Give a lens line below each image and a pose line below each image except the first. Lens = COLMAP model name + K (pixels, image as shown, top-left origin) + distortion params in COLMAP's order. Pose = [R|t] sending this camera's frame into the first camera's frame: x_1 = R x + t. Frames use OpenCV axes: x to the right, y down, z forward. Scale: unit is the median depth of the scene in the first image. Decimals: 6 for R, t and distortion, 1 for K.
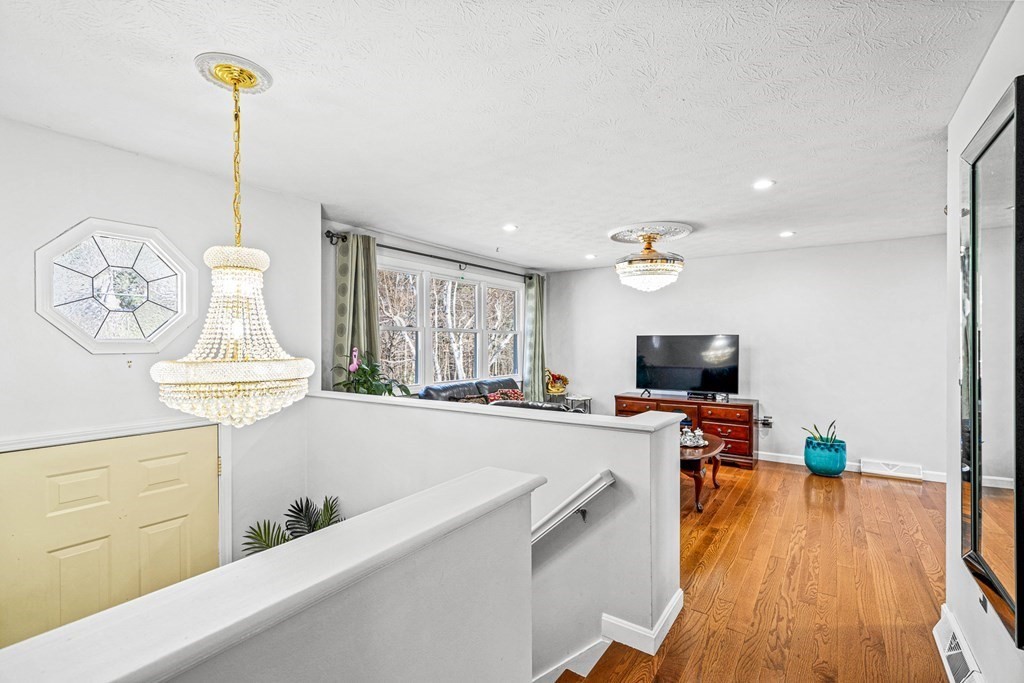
lens RADIAL K [[465.1, 0, 514.6], [0, 465.1, 345.9], [0, 0, 1]] dist [-0.001270, -0.000132]
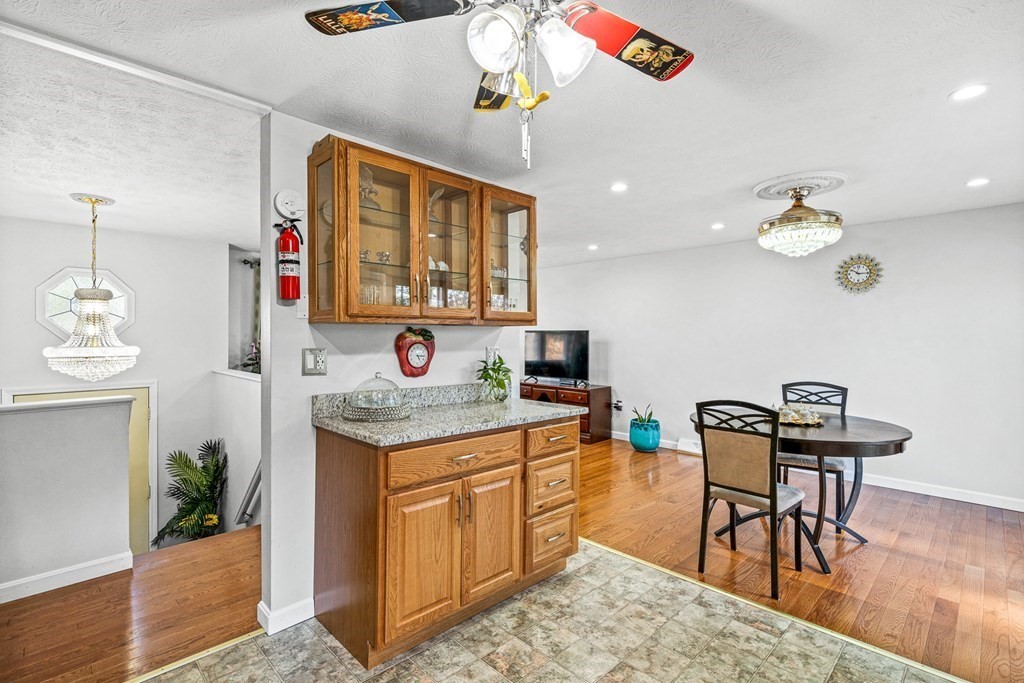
lens RADIAL K [[475.9, 0, 511.4], [0, 475.9, 342.9], [0, 0, 1]] dist [0.000577, 0.000057]
pose [[0.981960, 0.003243, -0.189060, 0.564947], [-0.001866, 0.999970, 0.007465, -0.000746], [0.189079, -0.006977, 0.981937, -0.237028]]
